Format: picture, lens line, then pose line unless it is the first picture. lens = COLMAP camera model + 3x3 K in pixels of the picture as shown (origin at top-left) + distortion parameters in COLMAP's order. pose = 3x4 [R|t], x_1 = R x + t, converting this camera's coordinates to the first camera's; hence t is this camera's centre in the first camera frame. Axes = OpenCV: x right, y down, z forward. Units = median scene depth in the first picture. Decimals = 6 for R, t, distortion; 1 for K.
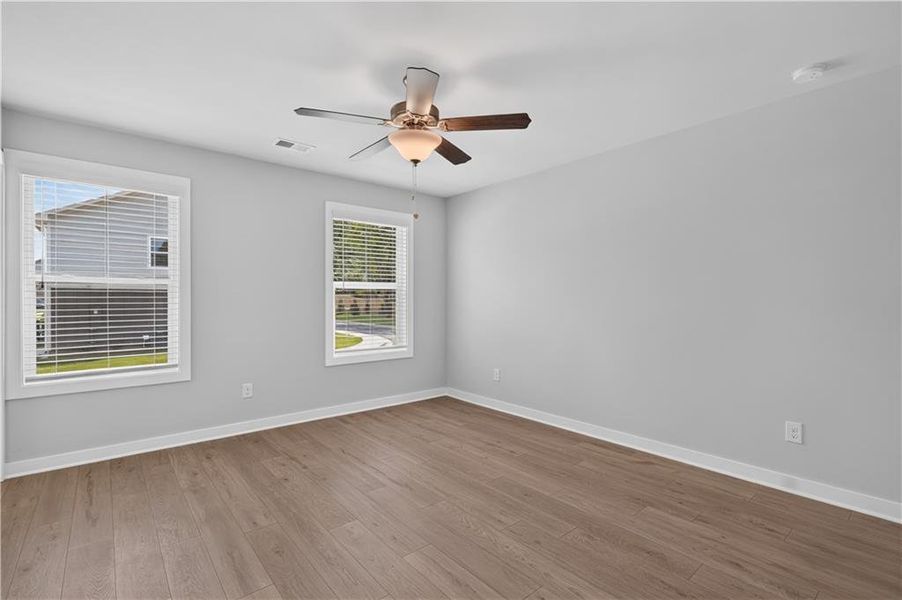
lens RADIAL K [[419.8, 0, 452.4], [0, 419.8, 296.6], [0, 0, 1]] dist [-0.003454, -0.000639]
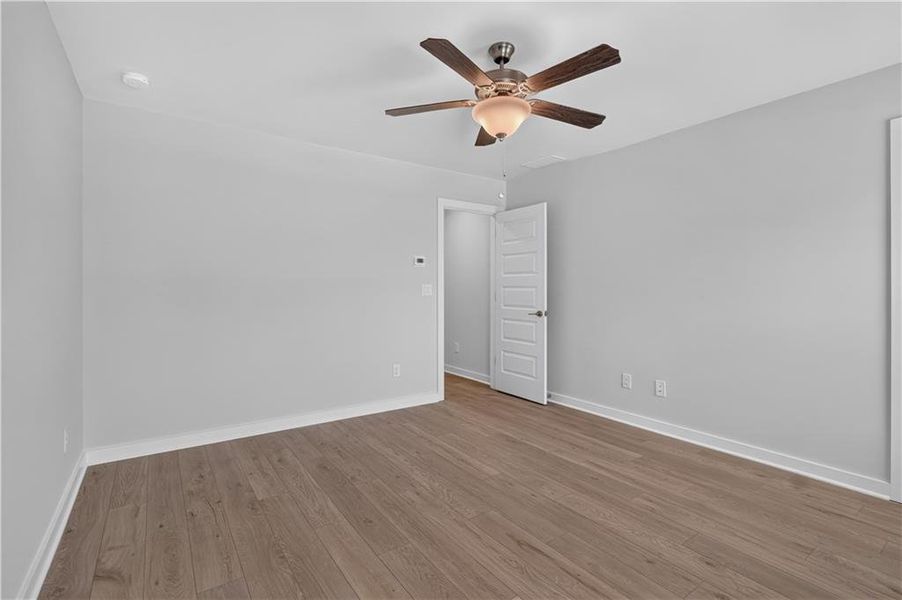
lens RADIAL K [[419.8, 0, 452.4], [0, 419.8, 296.6], [0, 0, 1]] dist [-0.003454, -0.000639]
pose [[-0.996391, -0.004480, 0.084766, -0.055960], [-0.003376, 0.999908, 0.013169, 0.013925], [-0.084818, 0.012835, -0.996314, 1.815661]]
